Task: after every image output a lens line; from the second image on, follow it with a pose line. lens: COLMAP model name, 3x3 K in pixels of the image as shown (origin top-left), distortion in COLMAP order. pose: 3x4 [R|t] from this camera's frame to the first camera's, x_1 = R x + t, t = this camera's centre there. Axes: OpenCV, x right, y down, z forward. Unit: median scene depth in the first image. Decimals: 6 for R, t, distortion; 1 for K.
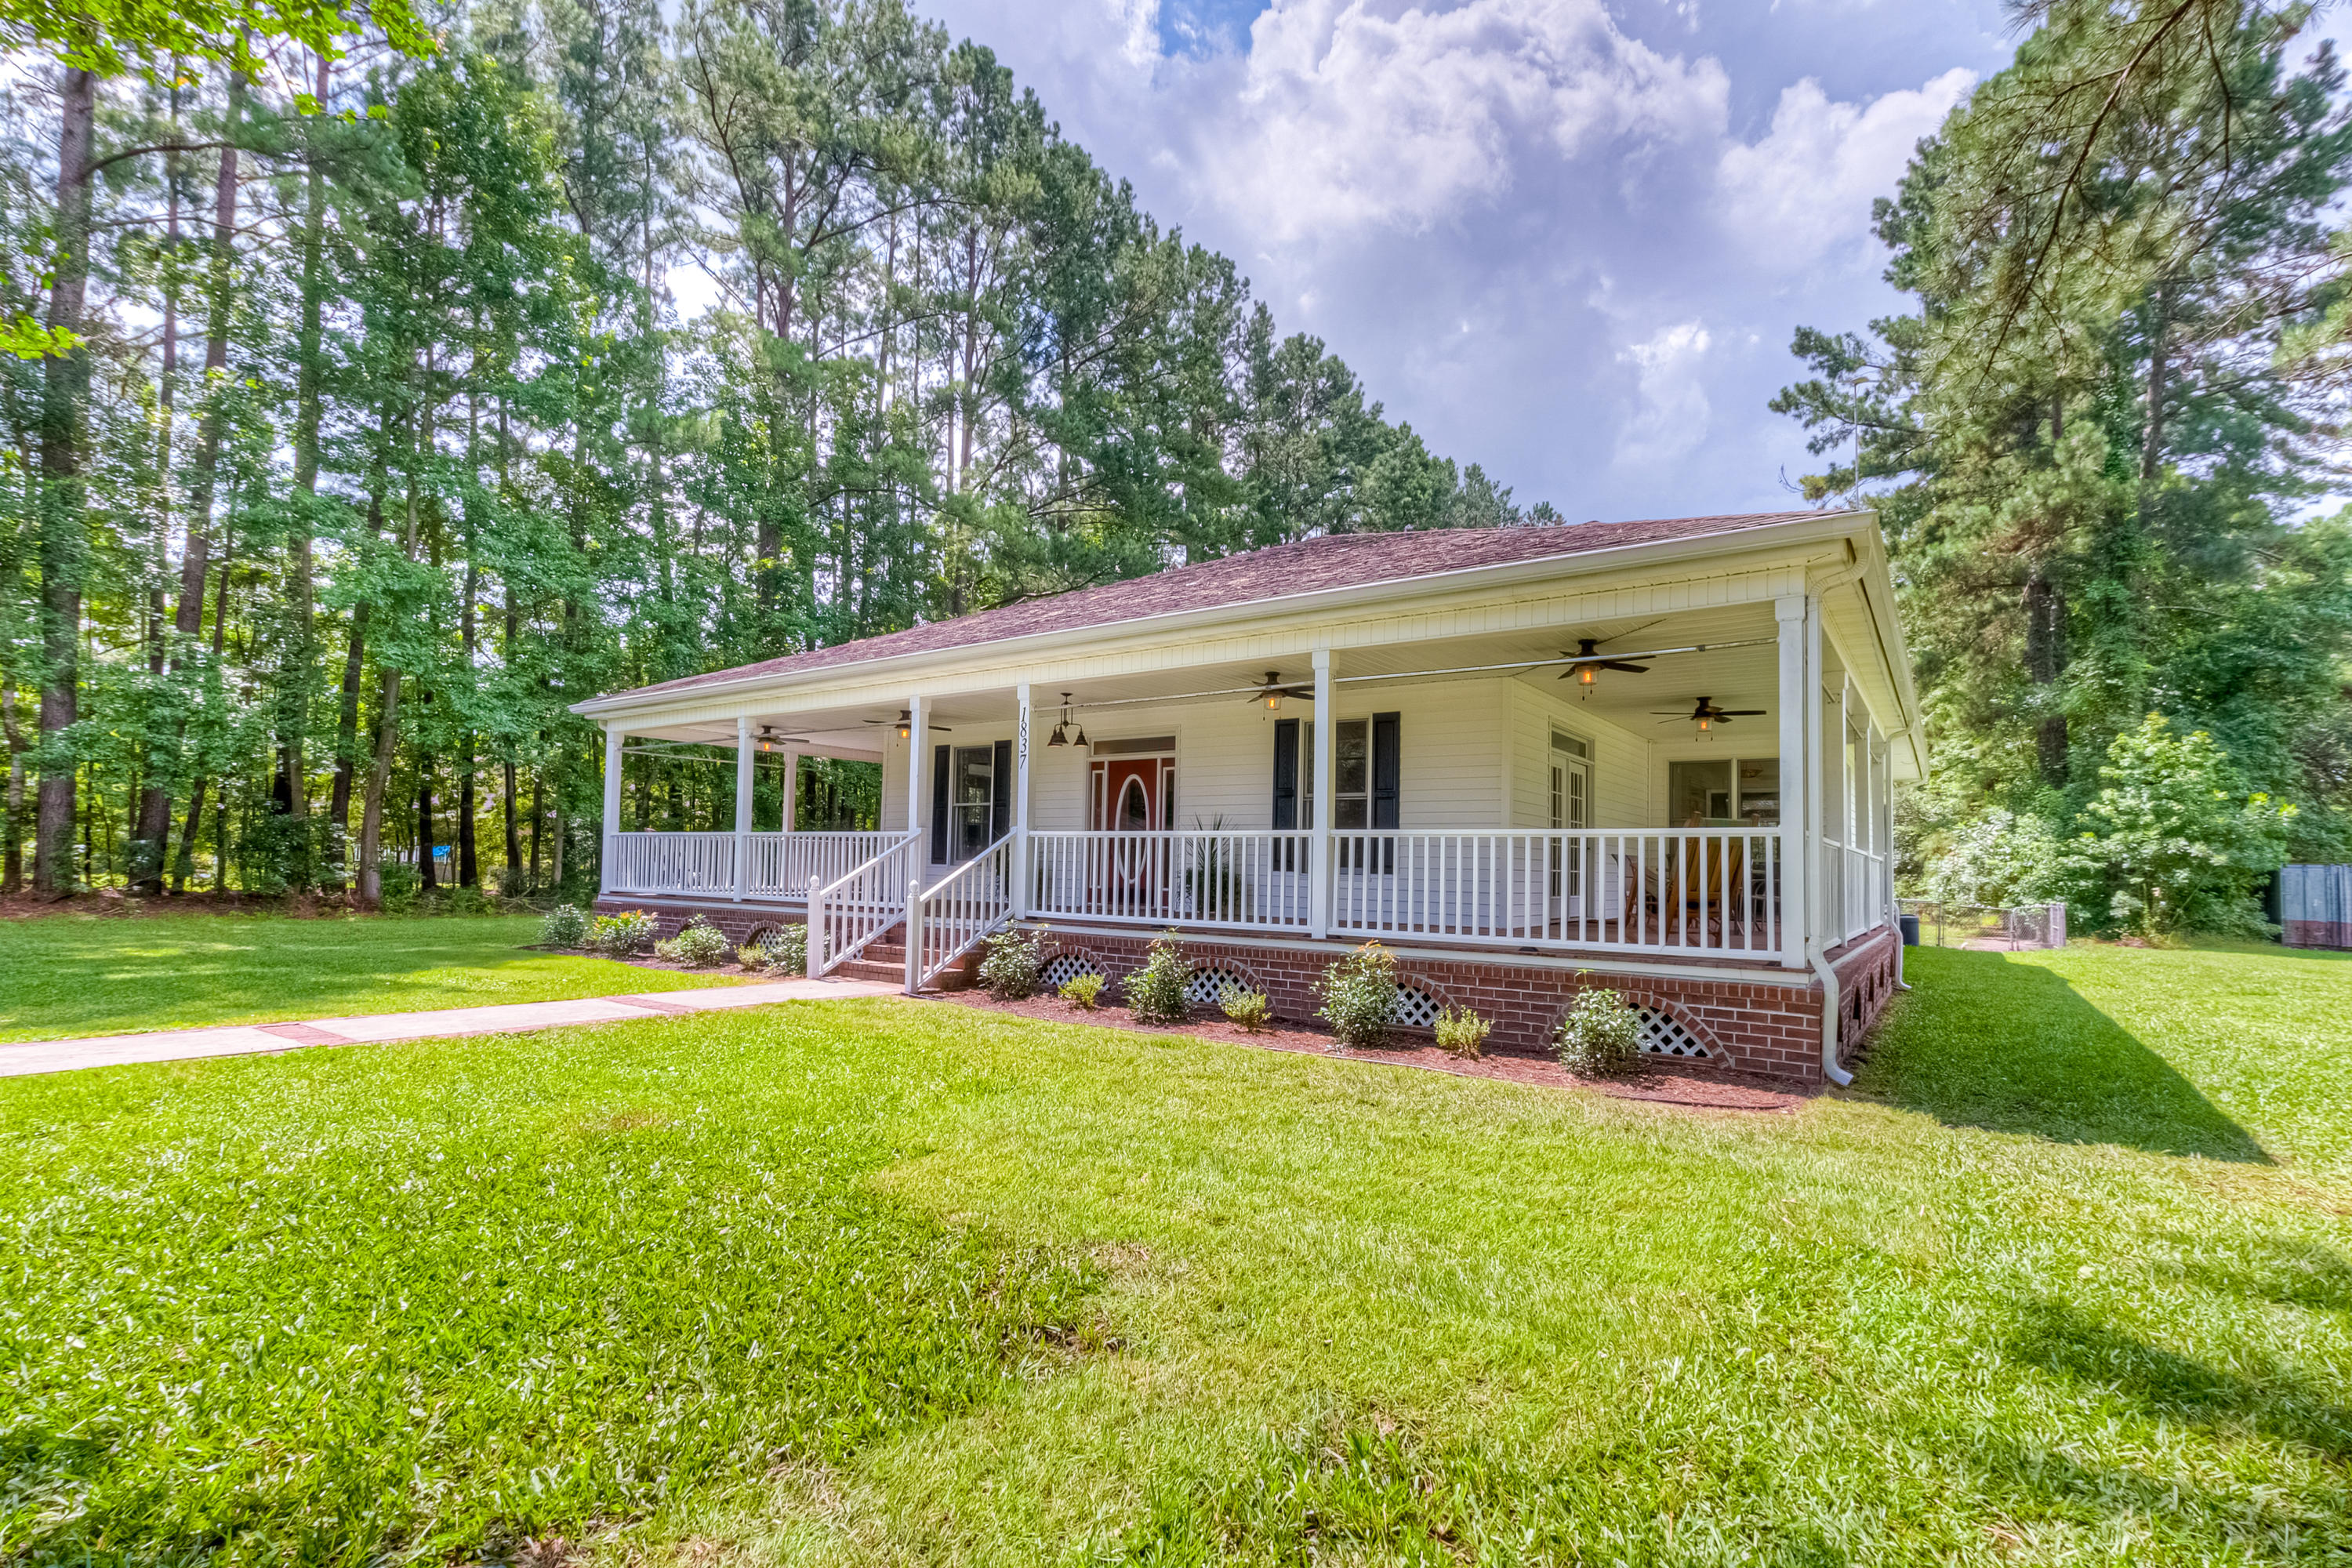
lens RADIAL K [[1061.8, 0, 1181.5], [0, 1061.8, 827.2], [0, 0, 1]] dist [0.004642, 0.000164]
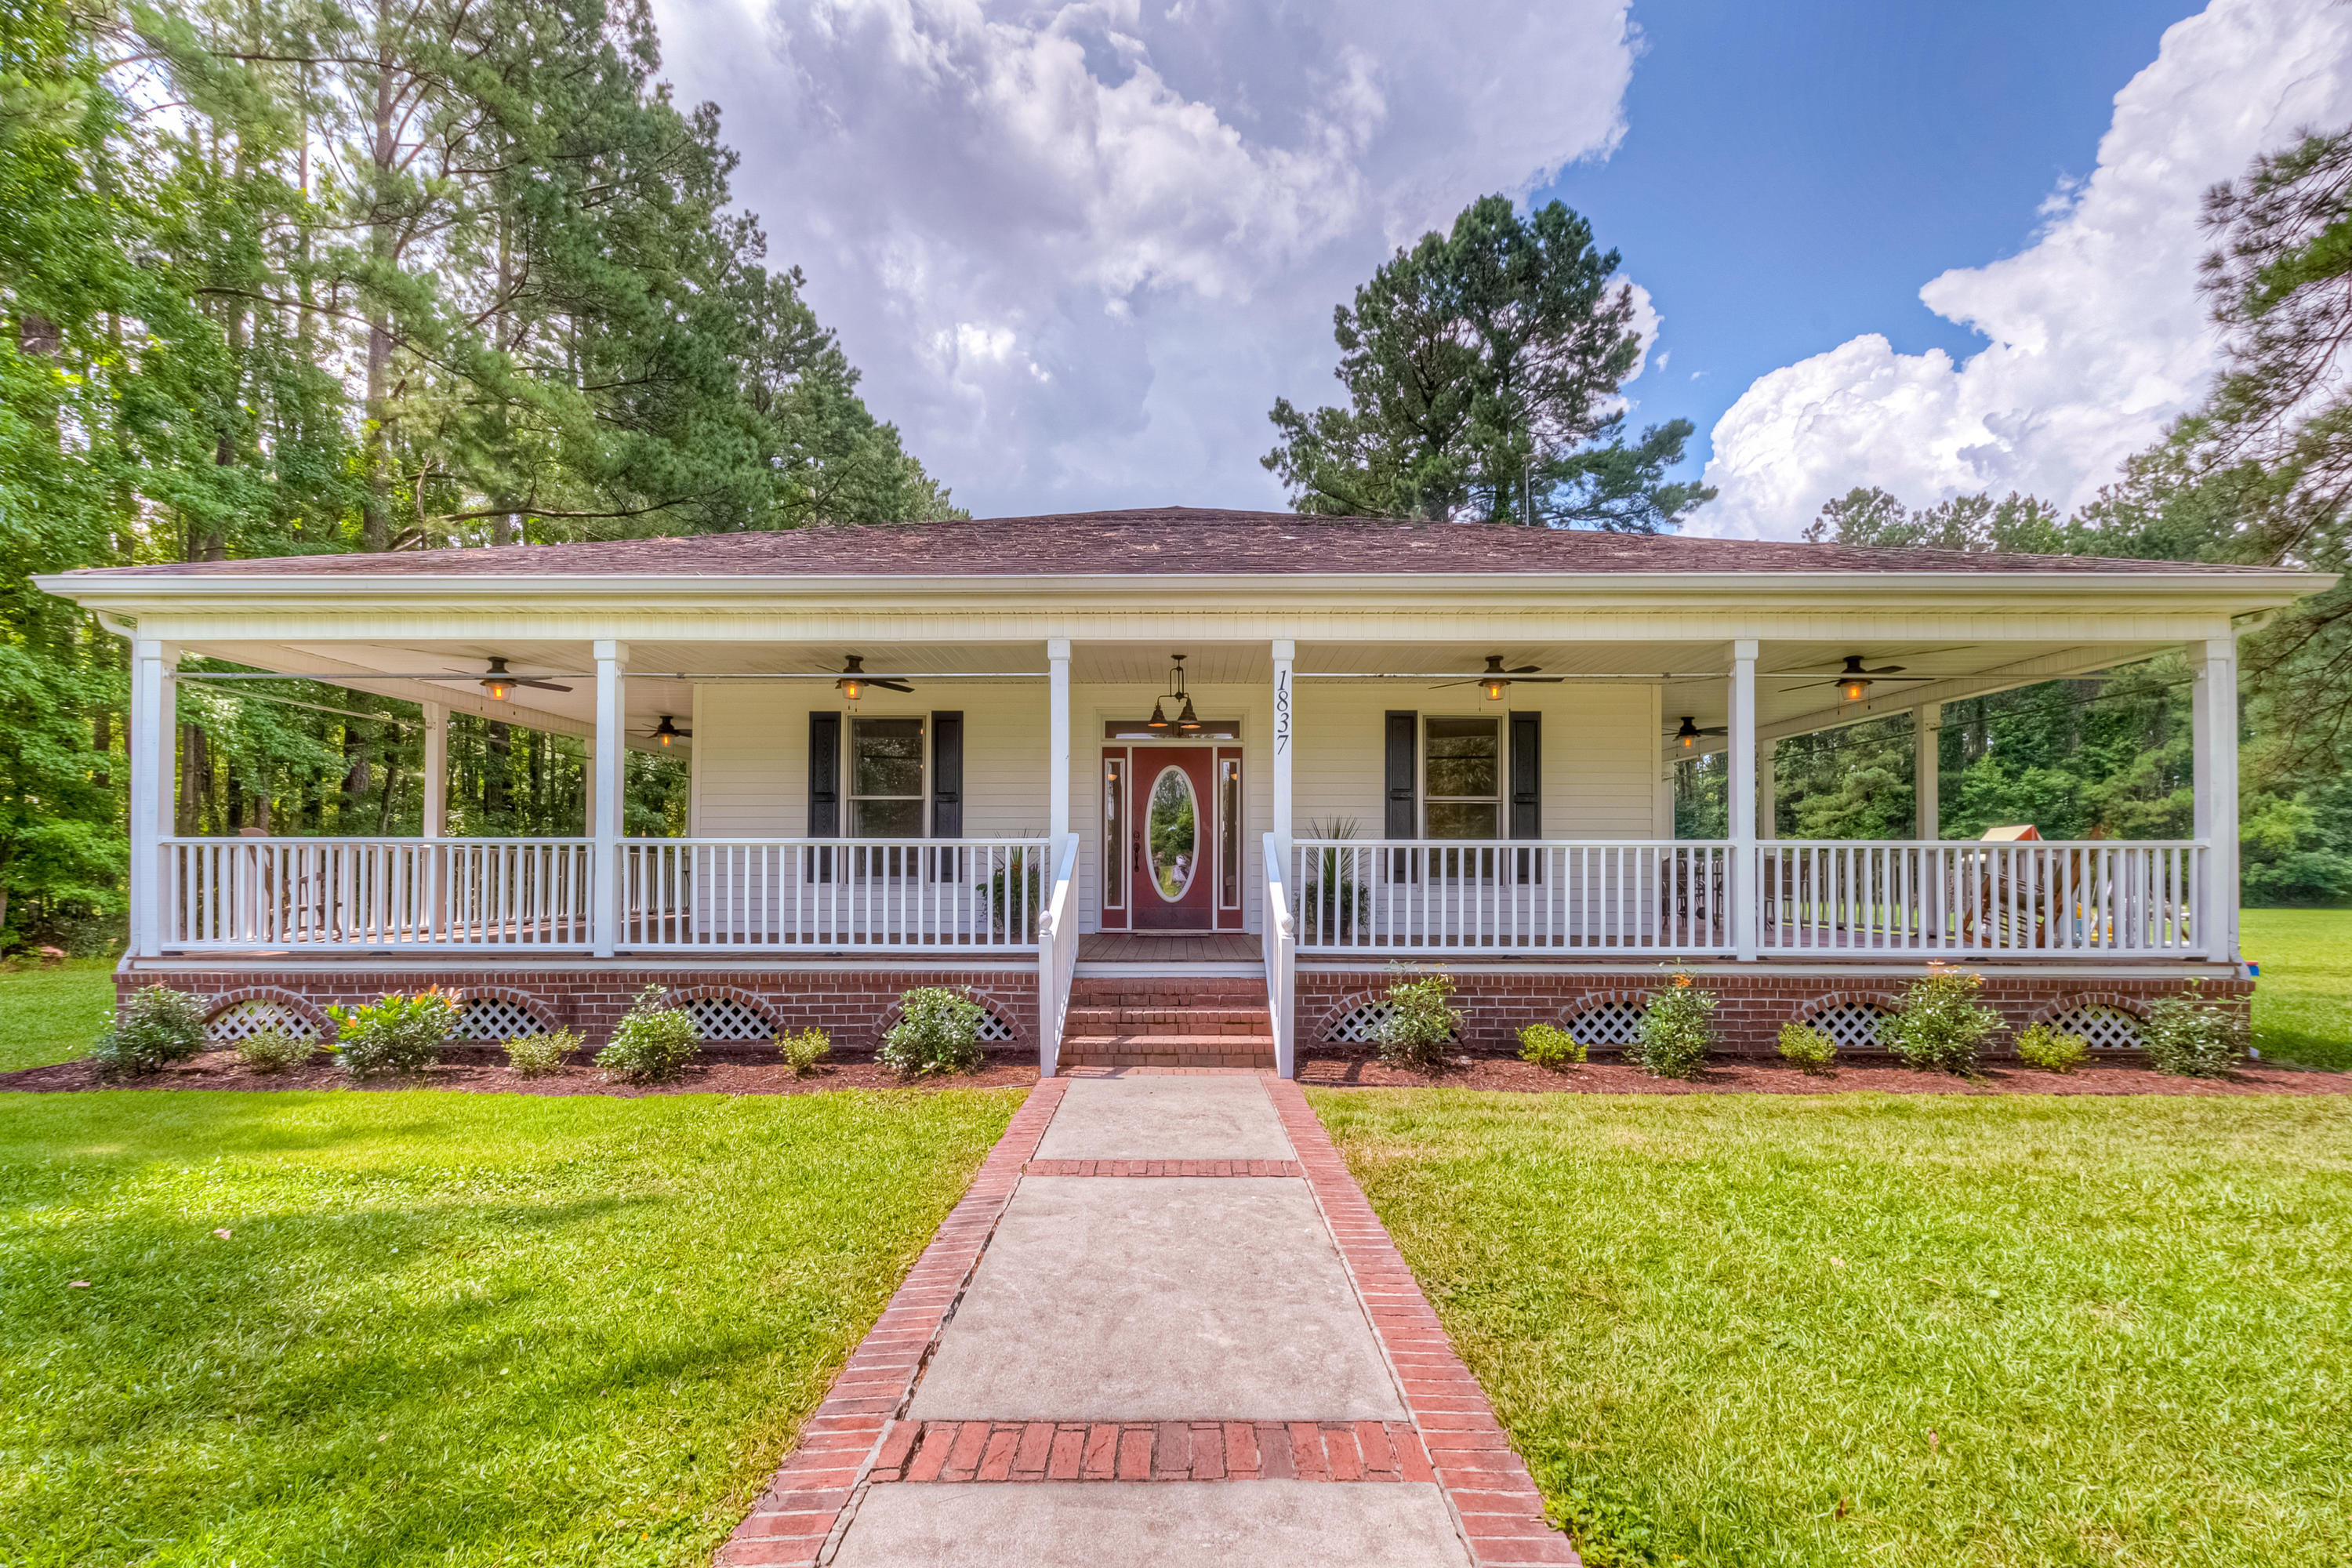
lens RADIAL K [[1061.8, 0, 1168.4], [0, 1061.8, 851.0], [0, 0, 1]] dist [0.004642, 0.000164]
pose [[0.814531, -0.005643, 0.580092, -0.248875], [-0.004916, 0.999850, 0.016630, -0.000233], [-0.580099, -0.016398, 0.814381, 0.175085]]
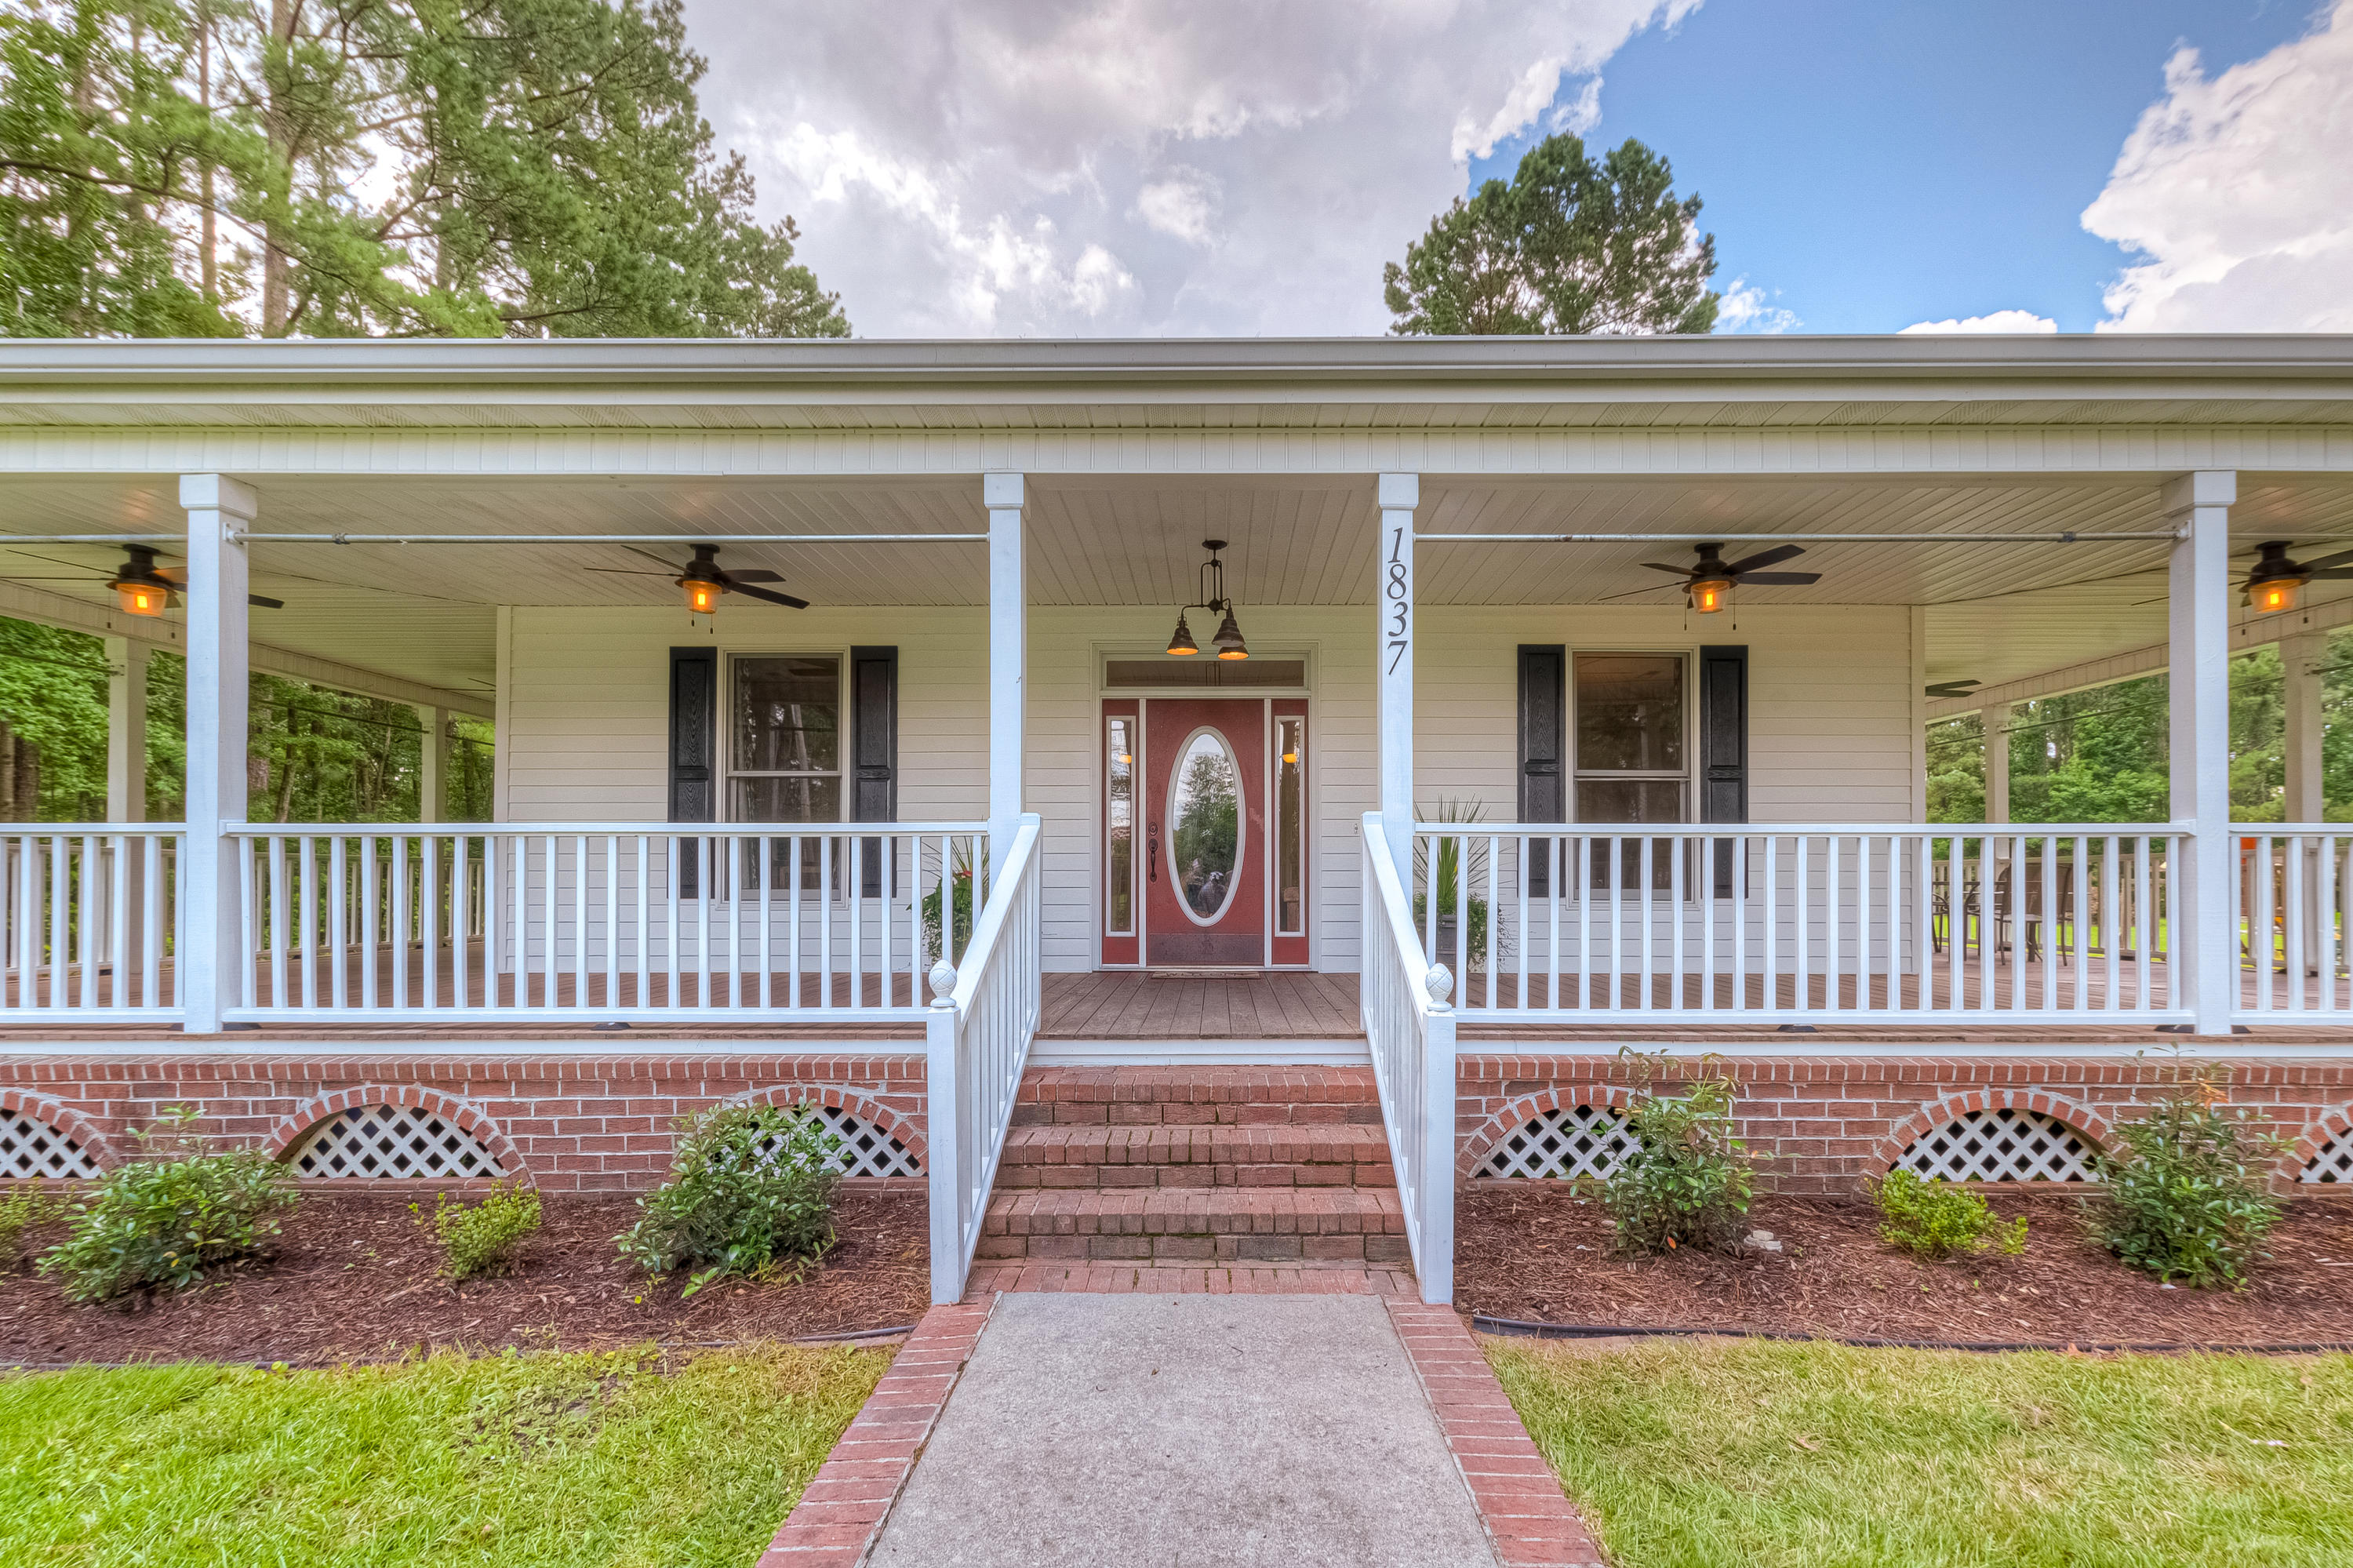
lens RADIAL K [[1062.2, 0, 1209.5], [0, 1062.2, 881.4], [0, 0, 1]] dist [0.004642, 0.000164]
pose [[0.811881, -0.017327, 0.583565, -0.176863], [-0.002282, 0.999458, 0.032852, 0.004961], [-0.583818, -0.028004, 0.811402, 0.273999]]
